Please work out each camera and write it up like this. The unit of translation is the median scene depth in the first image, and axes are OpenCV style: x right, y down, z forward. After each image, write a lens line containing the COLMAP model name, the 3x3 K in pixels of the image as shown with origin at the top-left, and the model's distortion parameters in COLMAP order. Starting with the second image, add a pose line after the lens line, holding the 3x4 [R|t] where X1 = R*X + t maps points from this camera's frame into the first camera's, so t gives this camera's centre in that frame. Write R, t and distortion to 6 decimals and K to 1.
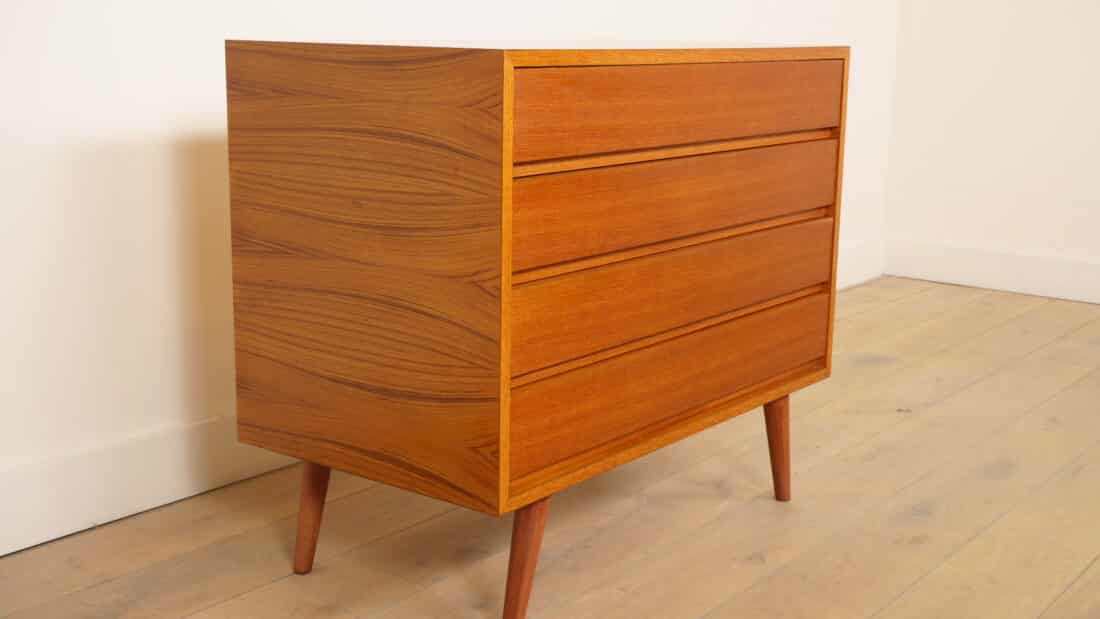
lens RADIAL K [[1384.7, 0, 551.8], [0, 1384.7, 315.0], [0, 0, 1]] dist [0.012194, 0.000000]
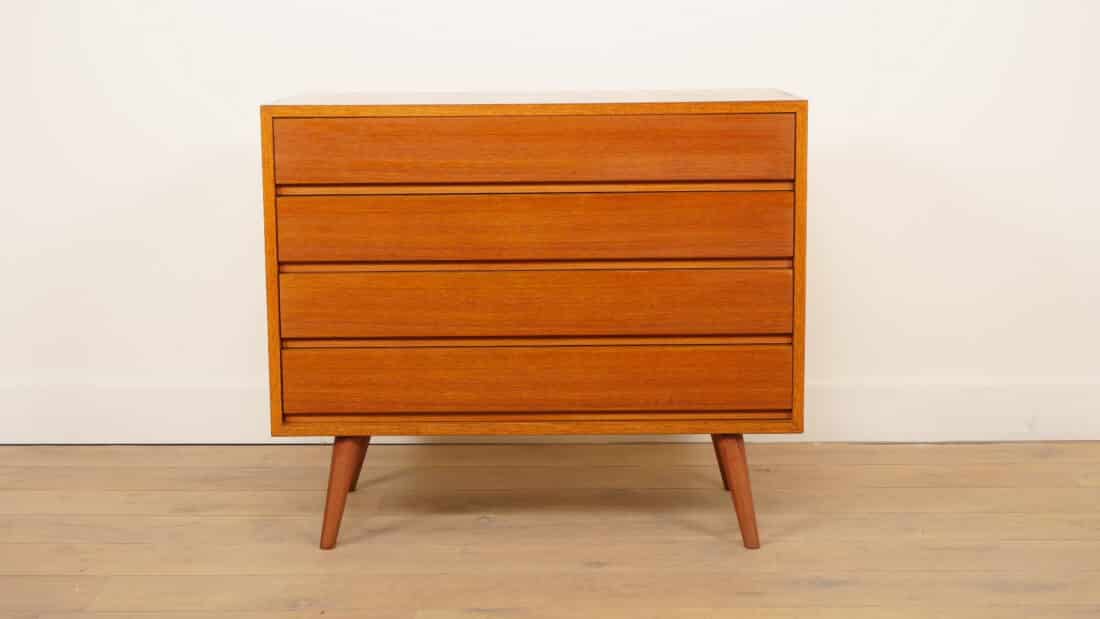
lens RADIAL K [[2098.3, 0, 549.8], [0, 2098.3, 308.6], [0, 0, 1]] dist [0.060267, 0.000000]
pose [[0.590661, 0.114311, -0.798782, 1.635138], [-0.147292, 0.988557, 0.032554, -0.082677], [0.793363, 0.098426, 0.600739, -0.052948]]
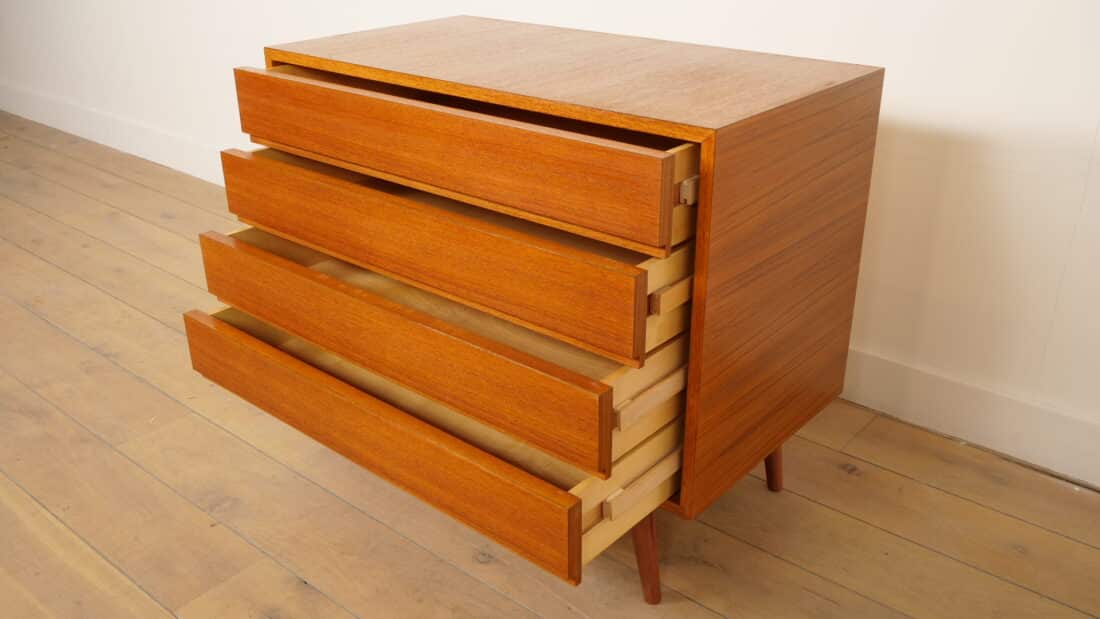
lens RADIAL K [[984.4, 0, 547.8], [0, 984.4, 309.1], [0, 0, 1]] dist [-0.028790, -0.011452]
pose [[-0.060188, 0.397048, -0.915822, 0.884222], [-0.204062, 0.893215, 0.400657, -0.363124], [0.977106, 0.210999, 0.027261, 1.129127]]
